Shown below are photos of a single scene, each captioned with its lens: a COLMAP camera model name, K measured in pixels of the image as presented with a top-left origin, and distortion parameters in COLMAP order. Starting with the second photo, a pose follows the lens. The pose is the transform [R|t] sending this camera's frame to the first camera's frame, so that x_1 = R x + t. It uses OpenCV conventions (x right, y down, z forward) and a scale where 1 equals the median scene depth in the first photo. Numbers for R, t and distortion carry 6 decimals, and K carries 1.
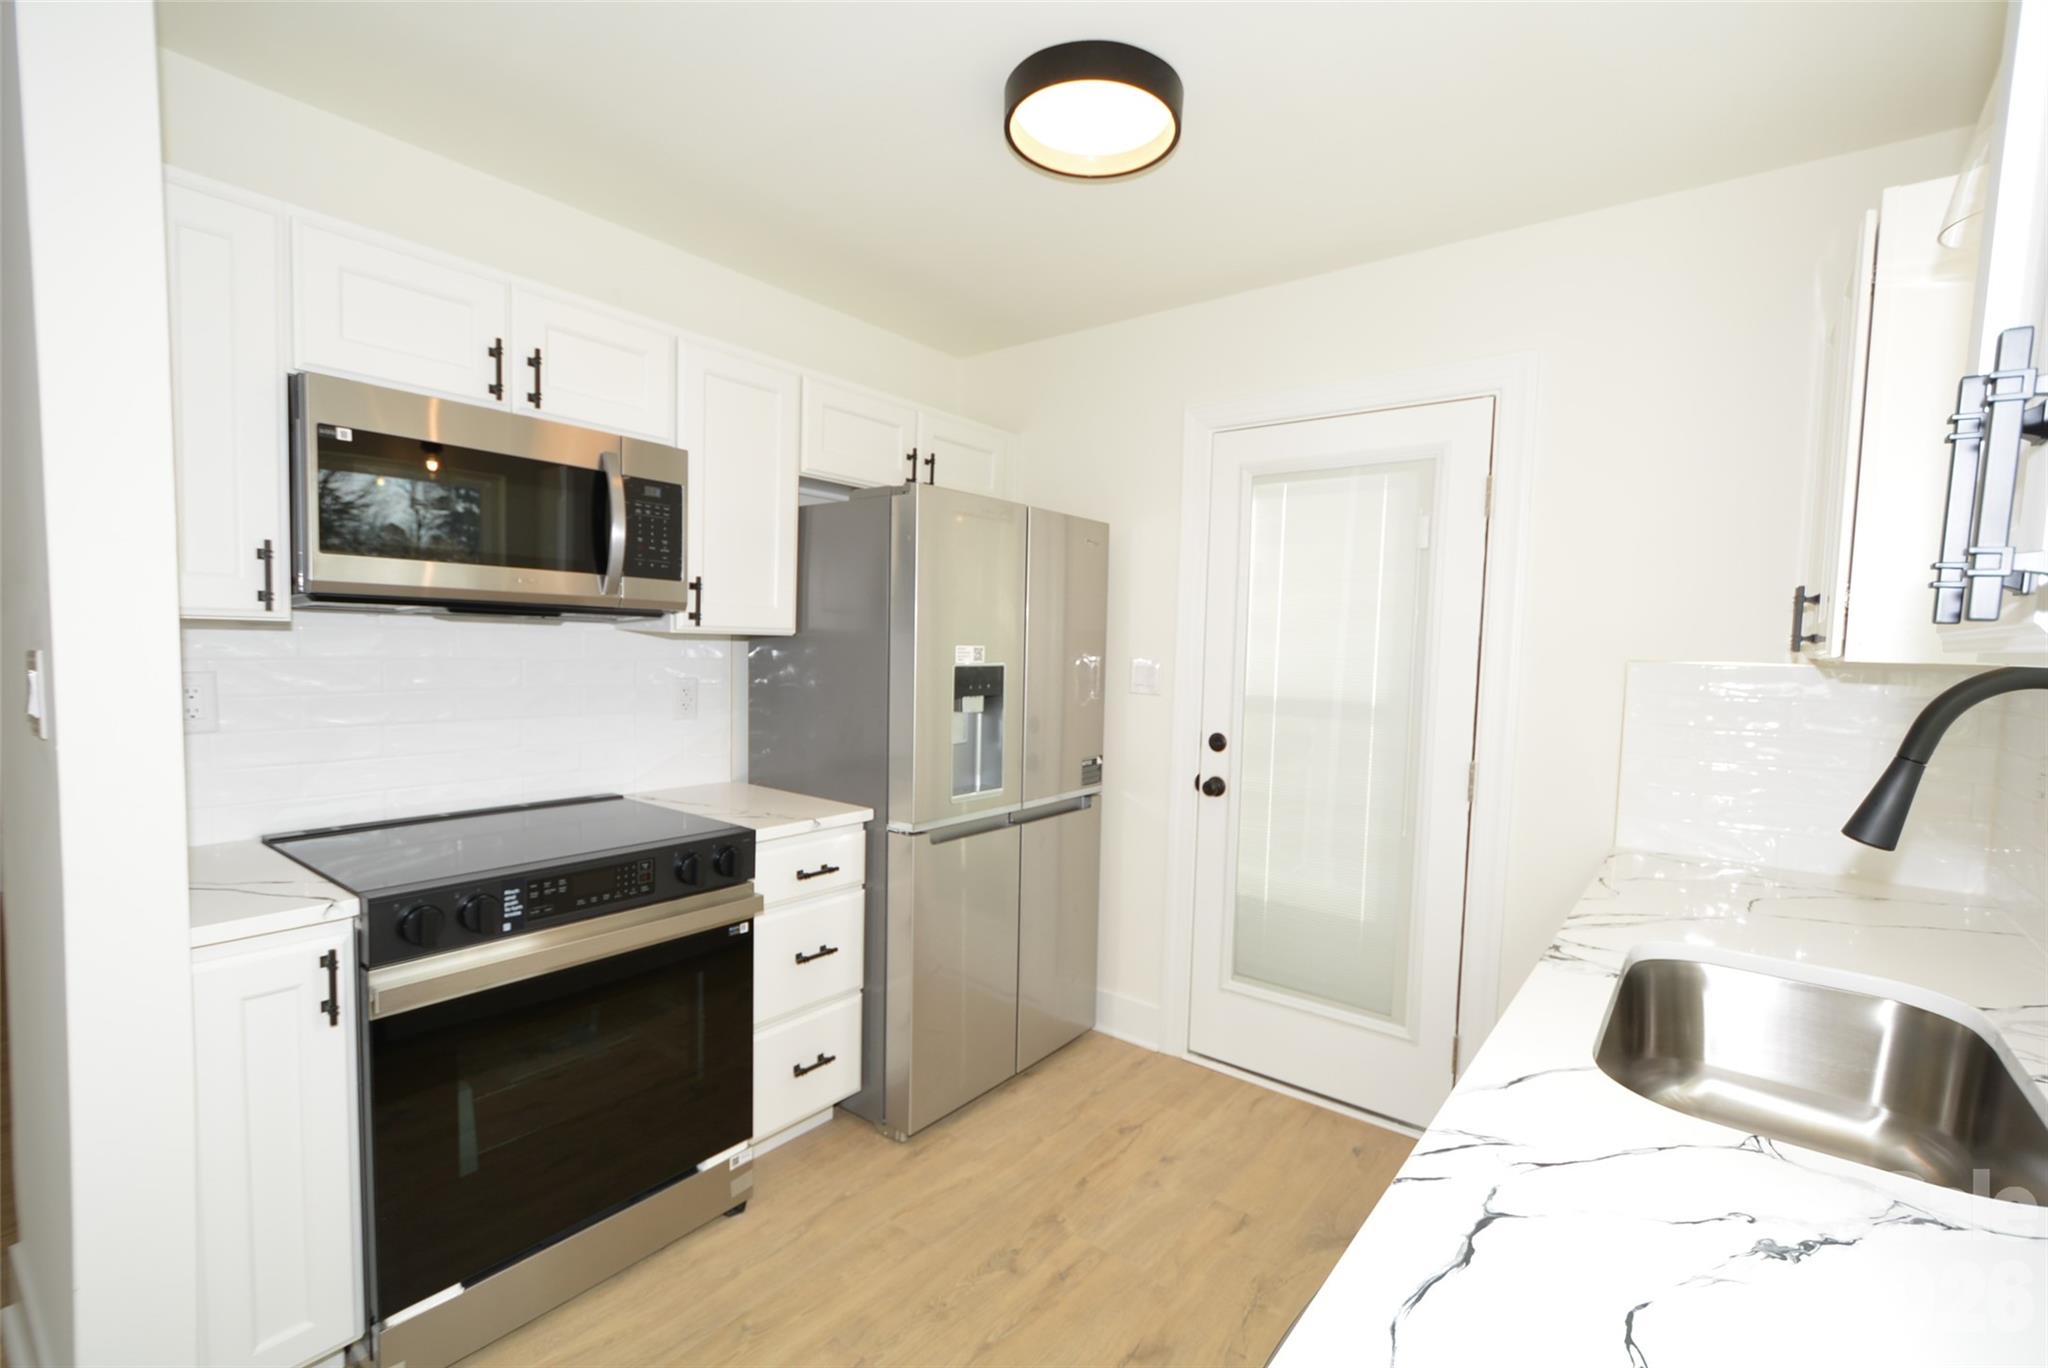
lens RADIAL K [[894.9, 0, 1030.2], [0, 894.9, 696.1], [0, 0, 1]] dist [0.003443, -0.003179]
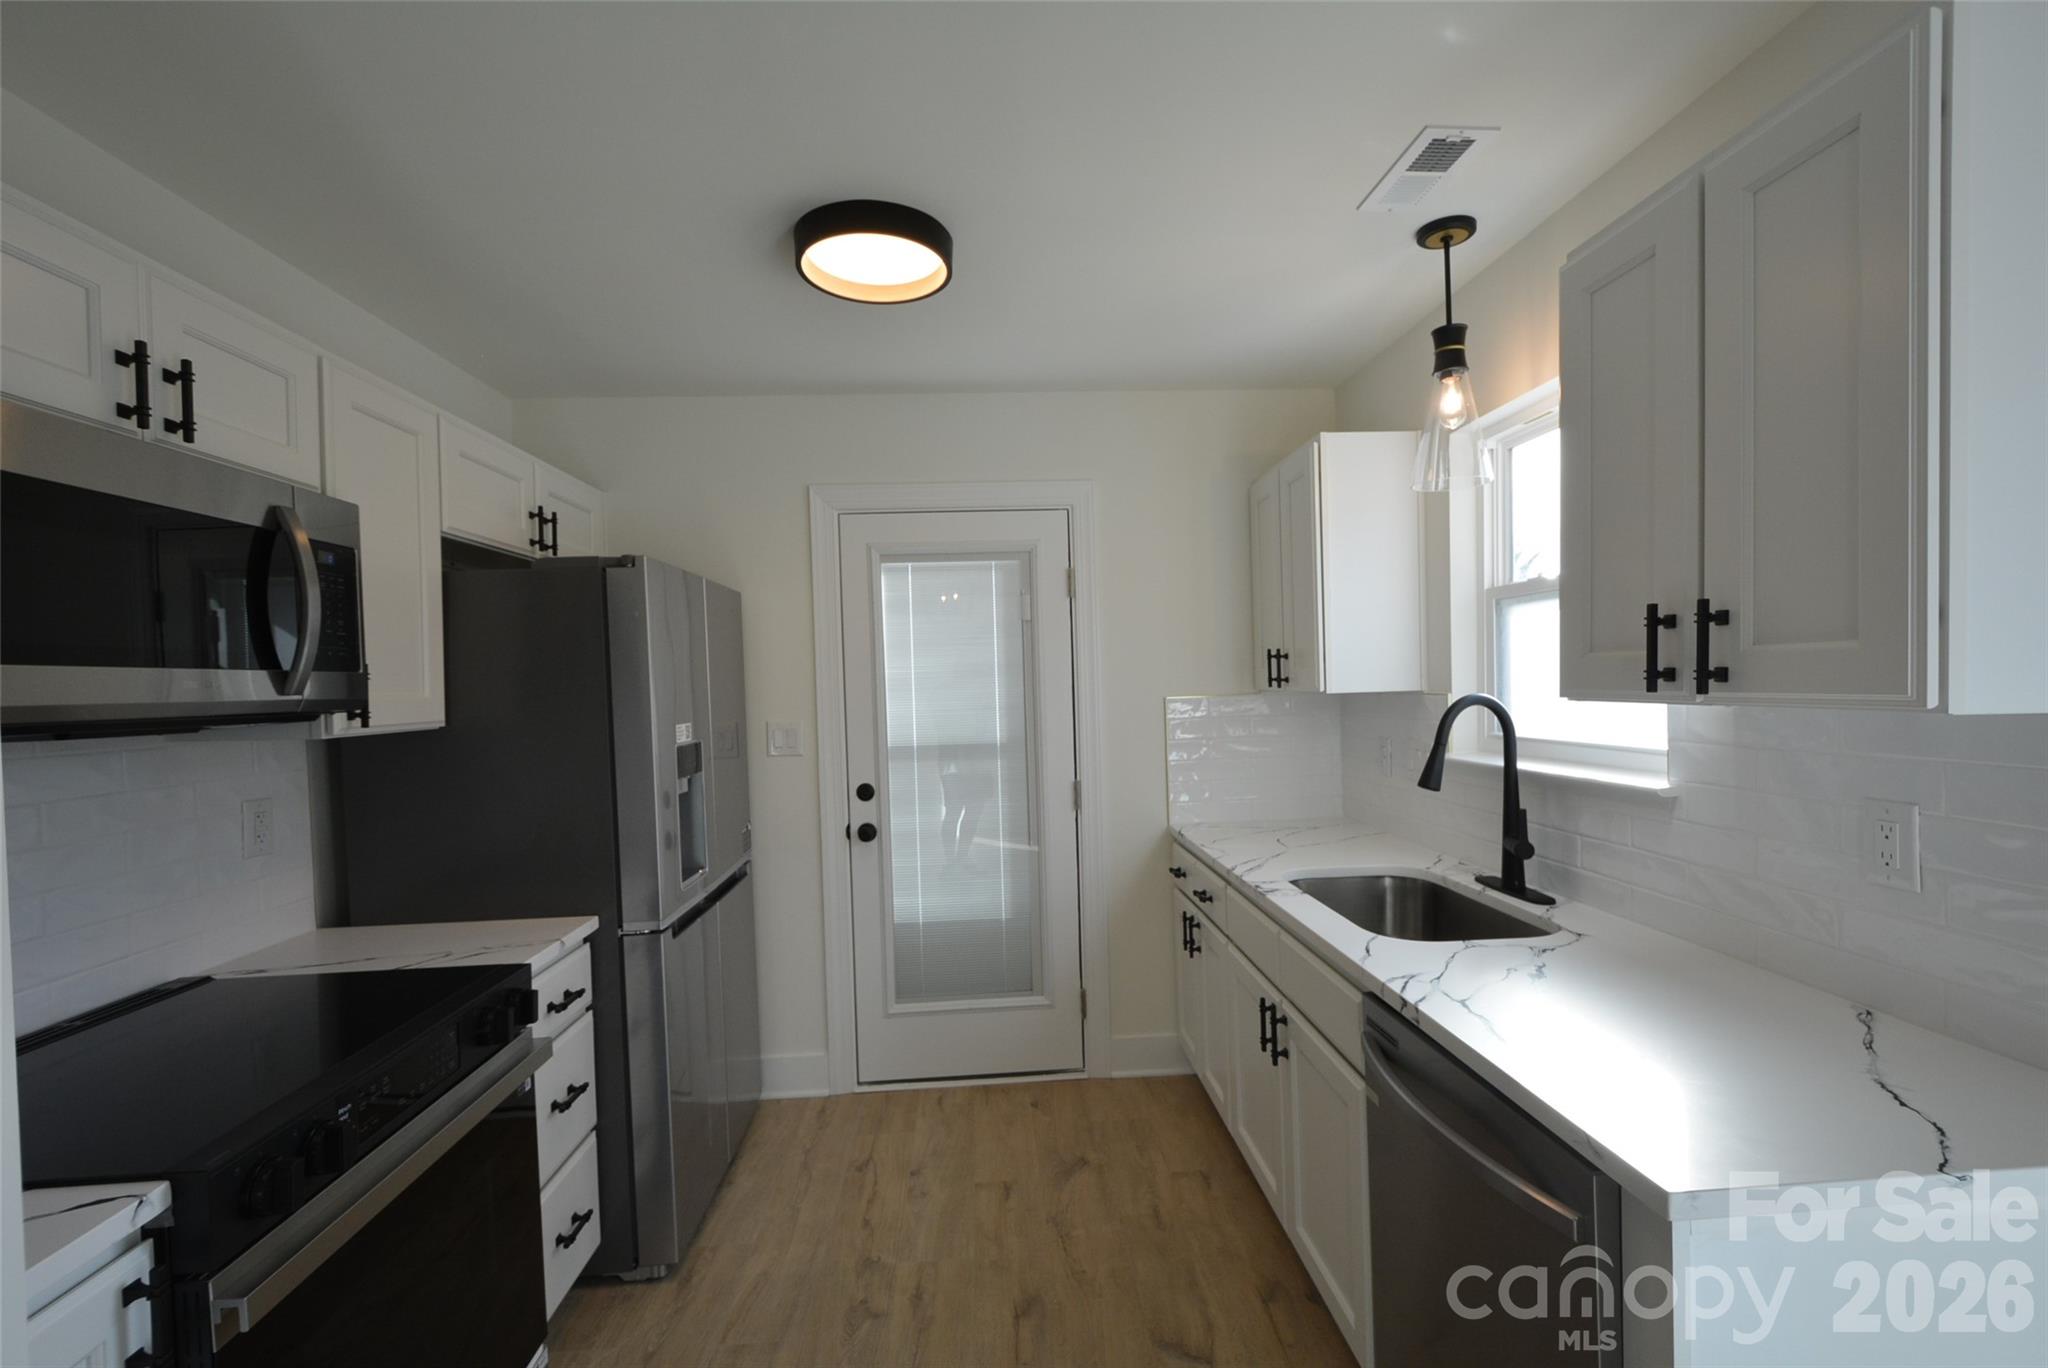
lens RADIAL K [[894.9, 0, 1029.1], [0, 894.9, 697.0], [0, 0, 1]] dist [0.003443, -0.003179]
pose [[0.750114, -0.062206, 0.658376, -0.449190], [0.092100, 0.995691, -0.010857, -0.043426], [-0.654864, 0.068781, 0.752611, 0.038403]]
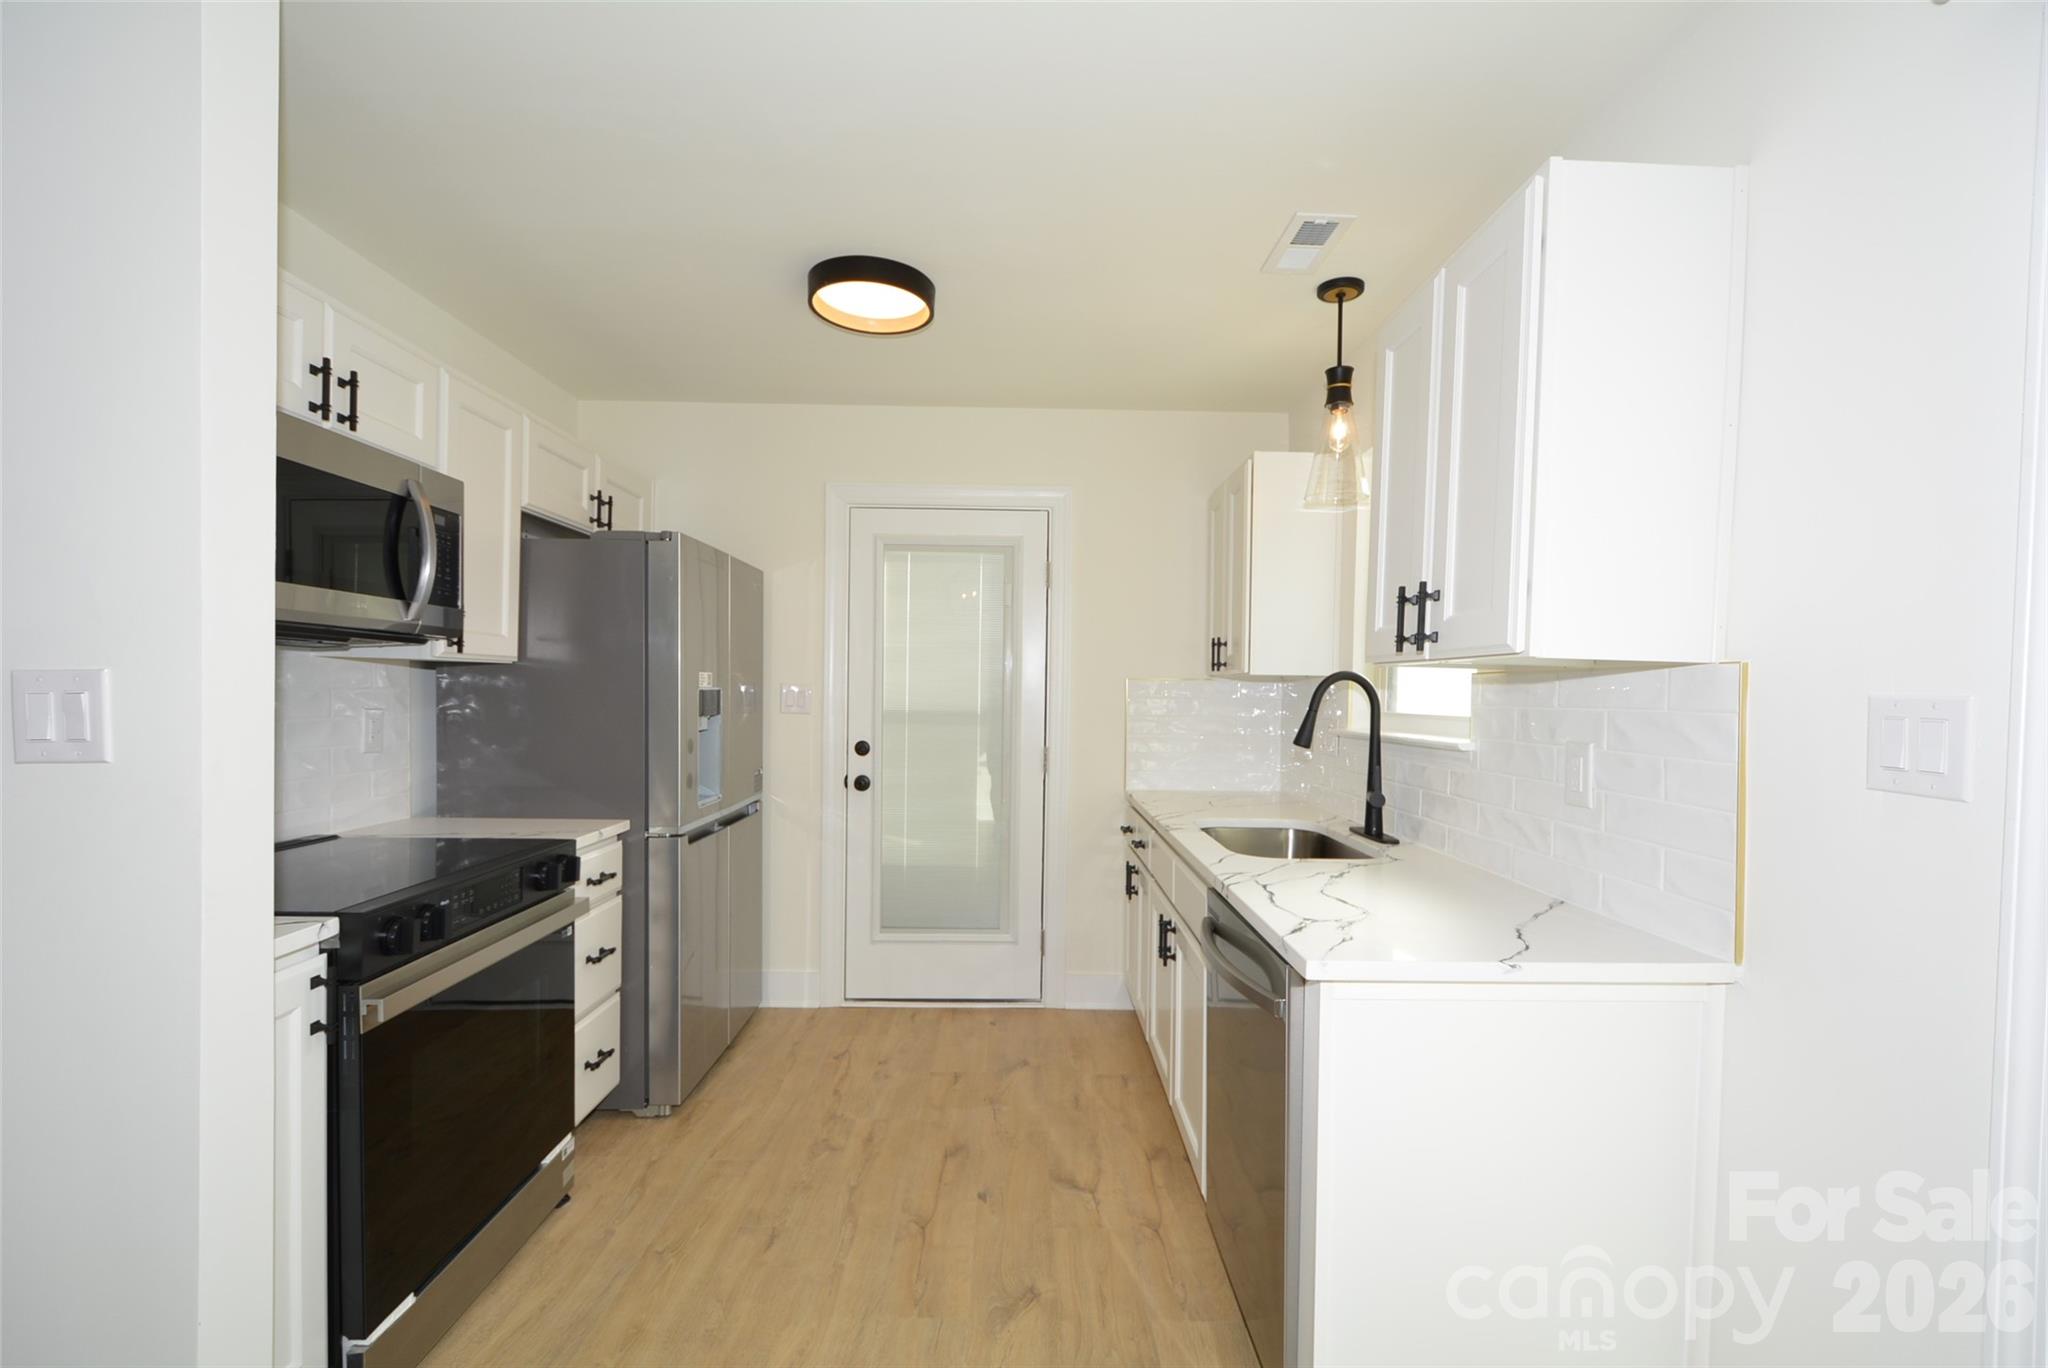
lens RADIAL K [[894.9, 0, 1031.8], [0, 894.9, 704.9], [0, 0, 1]] dist [0.003443, -0.003179]
pose [[0.779204, -0.026633, 0.626204, -0.502759], [0.046157, 0.998822, -0.014953, 0.024845], [-0.625068, 0.040555, 0.779516, -0.187157]]
